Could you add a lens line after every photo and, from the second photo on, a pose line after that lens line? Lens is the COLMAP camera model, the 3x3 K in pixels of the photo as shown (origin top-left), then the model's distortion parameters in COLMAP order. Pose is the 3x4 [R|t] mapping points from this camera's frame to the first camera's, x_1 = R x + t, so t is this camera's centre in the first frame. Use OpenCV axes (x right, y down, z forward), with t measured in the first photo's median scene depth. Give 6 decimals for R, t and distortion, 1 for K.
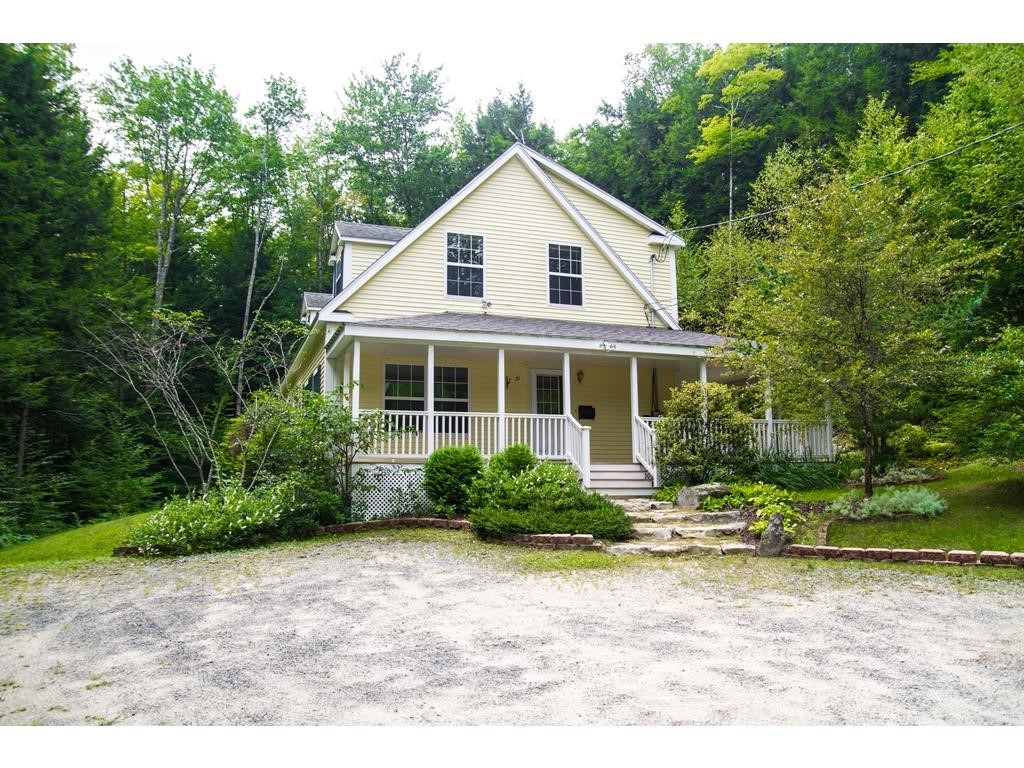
lens RADIAL K [[783.9, 0, 512.0], [0, 783.9, 384.0], [0, 0, 1]] dist [-0.139230, 0.141090]
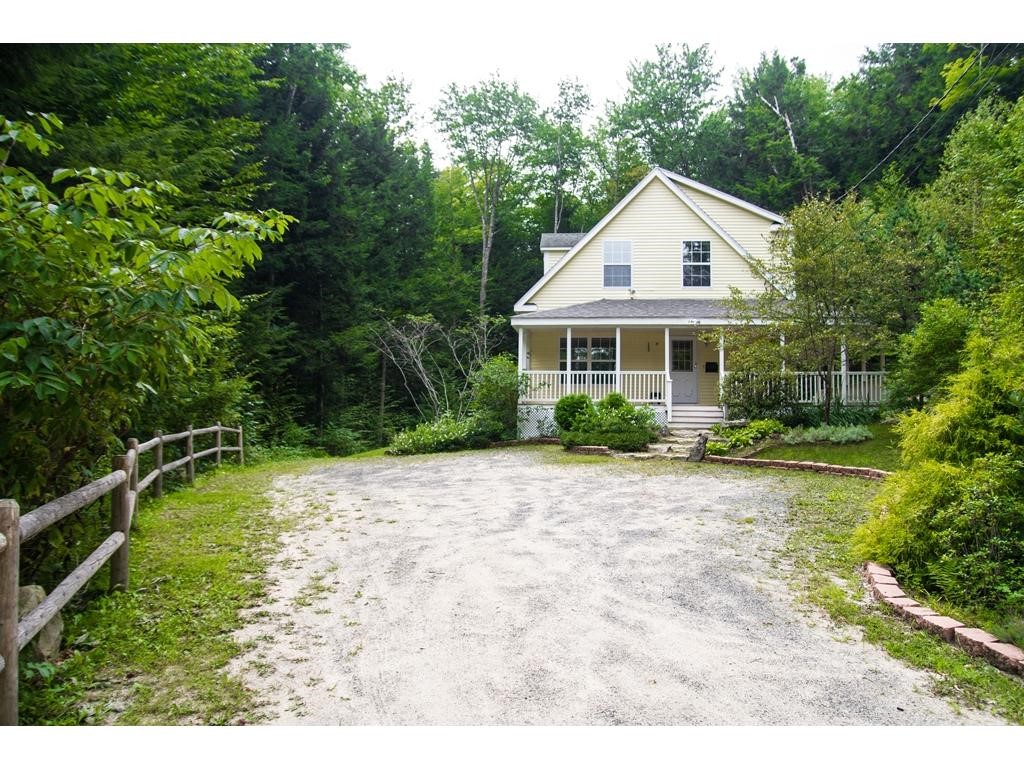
lens RADIAL K [[783.9, 0, 512.0], [0, 783.9, 384.0], [0, 0, 1]] dist [-0.139230, 0.141090]
pose [[0.896071, -0.007688, -0.443844, 0.368204], [0.040164, 0.997153, 0.063815, -0.032565], [0.442090, -0.075009, 0.893829, -0.329321]]
